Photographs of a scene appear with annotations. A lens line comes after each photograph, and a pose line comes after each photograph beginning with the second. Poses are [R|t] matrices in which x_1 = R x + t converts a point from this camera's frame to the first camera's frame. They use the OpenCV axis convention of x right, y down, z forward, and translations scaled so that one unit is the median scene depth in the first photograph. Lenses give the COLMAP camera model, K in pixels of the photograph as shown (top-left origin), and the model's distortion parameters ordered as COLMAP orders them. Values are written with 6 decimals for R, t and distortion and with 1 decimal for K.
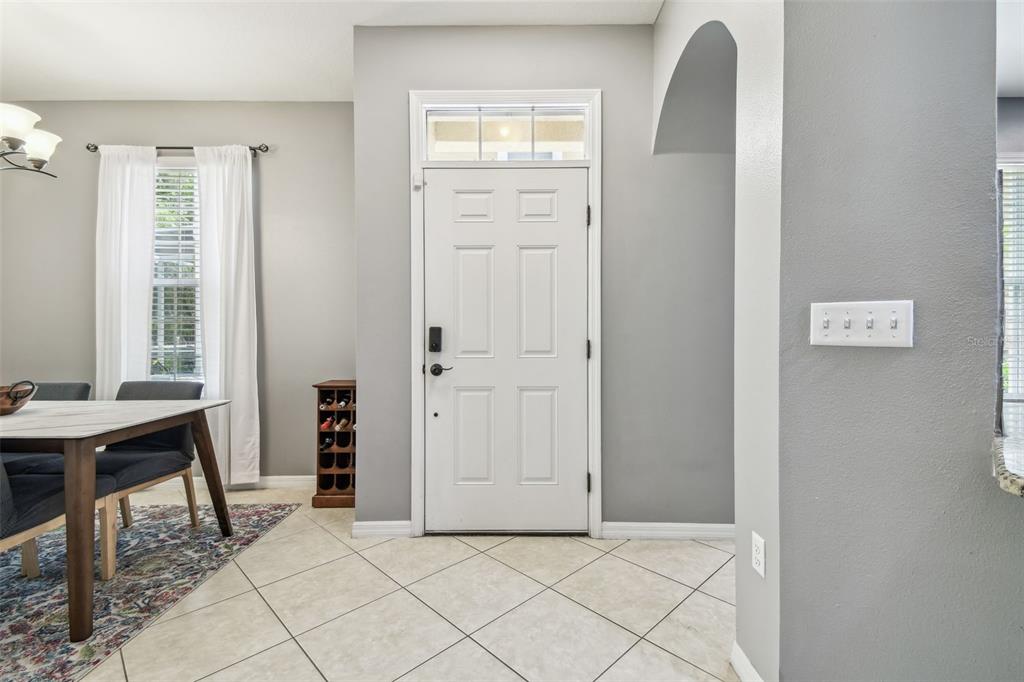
lens RADIAL K [[457.4, 0, 519.3], [0, 457.4, 329.9], [0, 0, 1]] dist [0.030210, -0.011090]
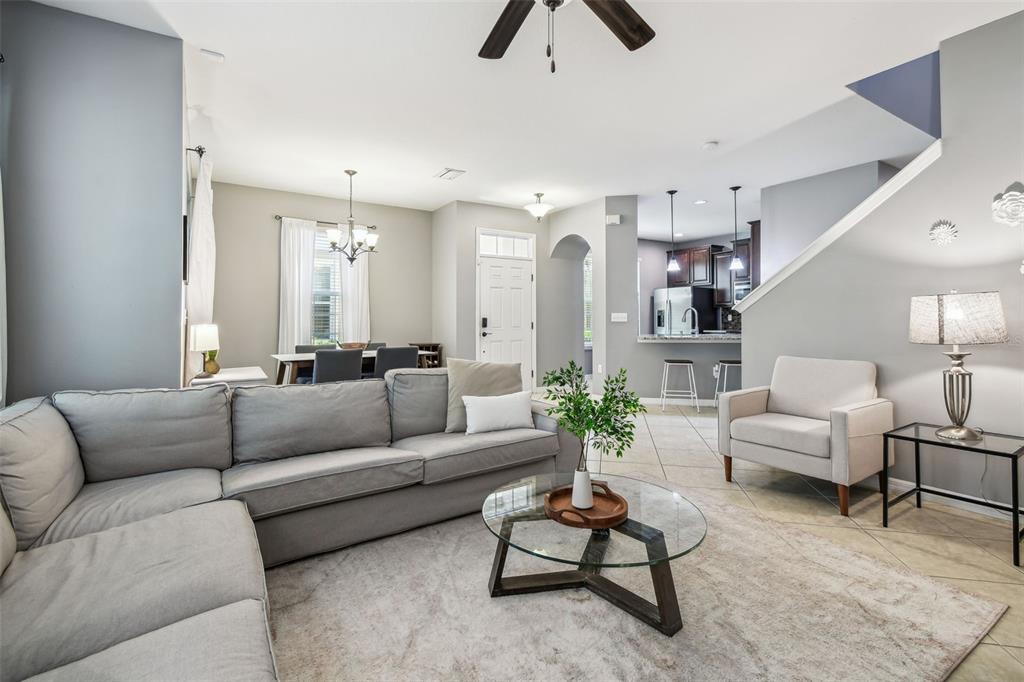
lens RADIAL K [[457.4, 0, 523.7], [0, 457.4, 311.8], [0, 0, 1]] dist [0.030210, -0.011090]
pose [[0.831928, 0.006617, 0.554844, -1.430338], [0.002639, 0.999870, -0.015882, 0.001276], [-0.554878, 0.014677, 0.831803, -1.279877]]
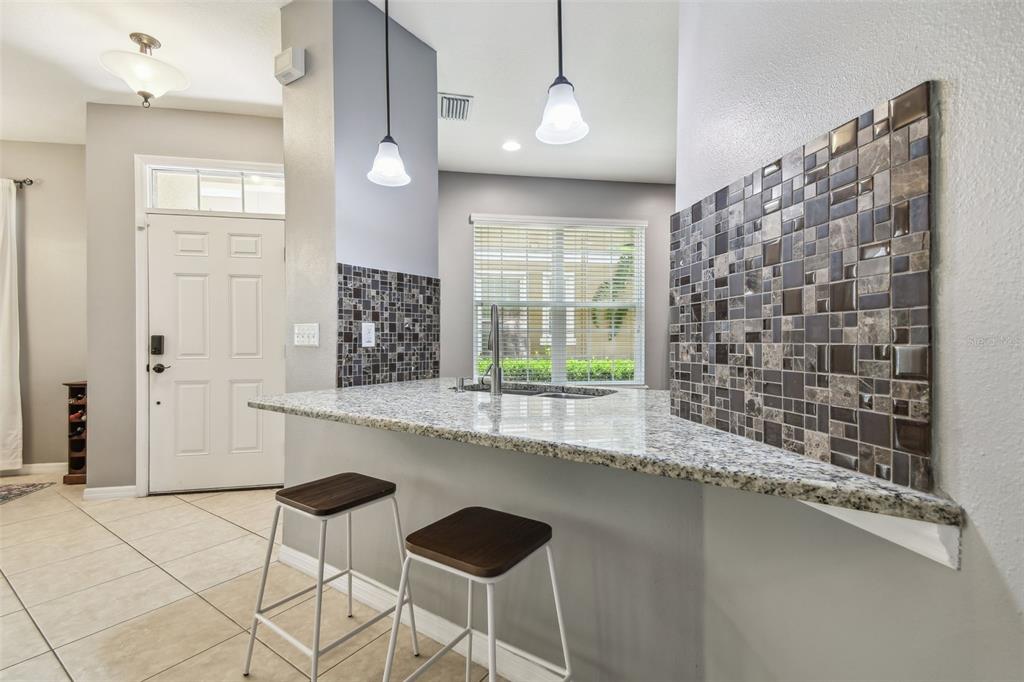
lens RADIAL K [[457.4, 0, 515.5], [0, 457.4, 332.9], [0, 0, 1]] dist [0.030210, -0.011090]
pose [[0.986235, -0.001711, 0.165341, 0.598025], [0.002506, 0.999986, -0.004604, -0.004867], [-0.165331, 0.004955, 0.986226, -0.465372]]
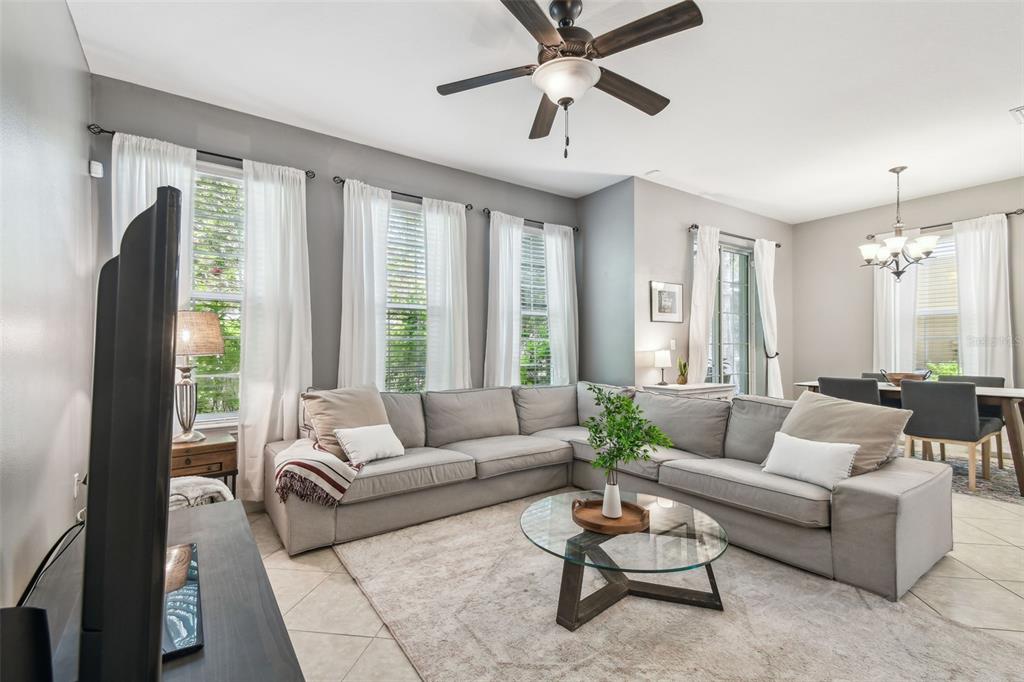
lens RADIAL K [[457.4, 0, 510.1], [0, 457.4, 345.4], [0, 0, 1]] dist [0.030210, -0.011090]
pose [[0.562163, -0.011628, -0.826945, -0.340305], [0.010094, 0.999923, -0.007199, 0.000205], [0.826965, -0.004301, 0.562237, -1.331335]]
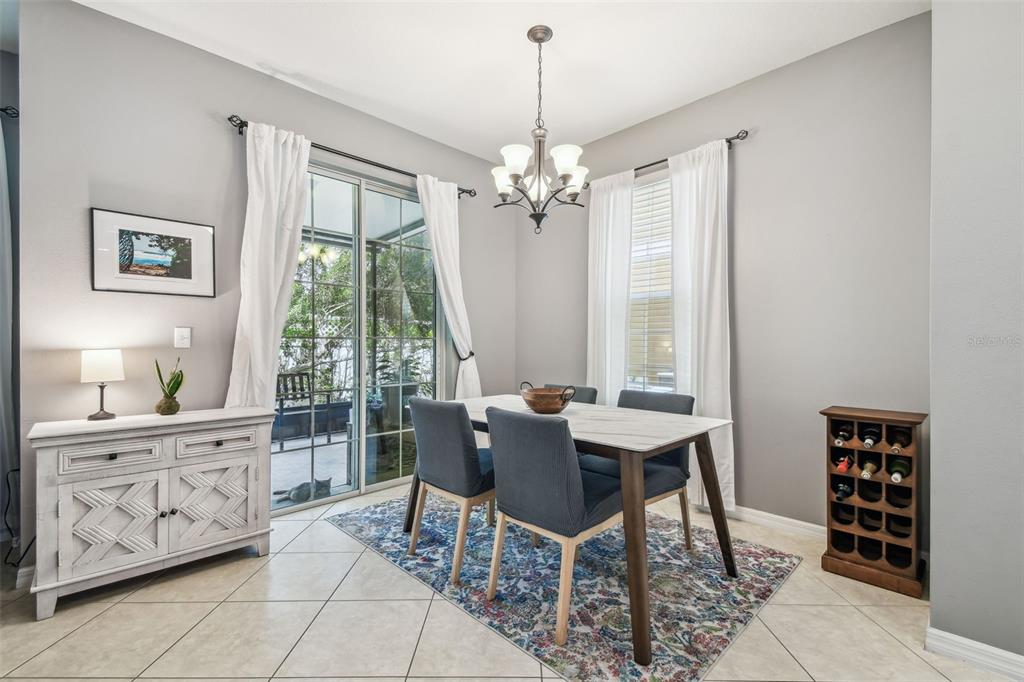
lens RADIAL K [[457.4, 0, 516.7], [0, 457.4, 346.0], [0, 0, 1]] dist [0.030210, -0.011090]
pose [[0.698450, 0.003539, -0.715650, -0.284384], [0.000630, 0.999984, 0.005559, 0.004455], [0.715659, -0.004334, 0.698437, 0.097424]]
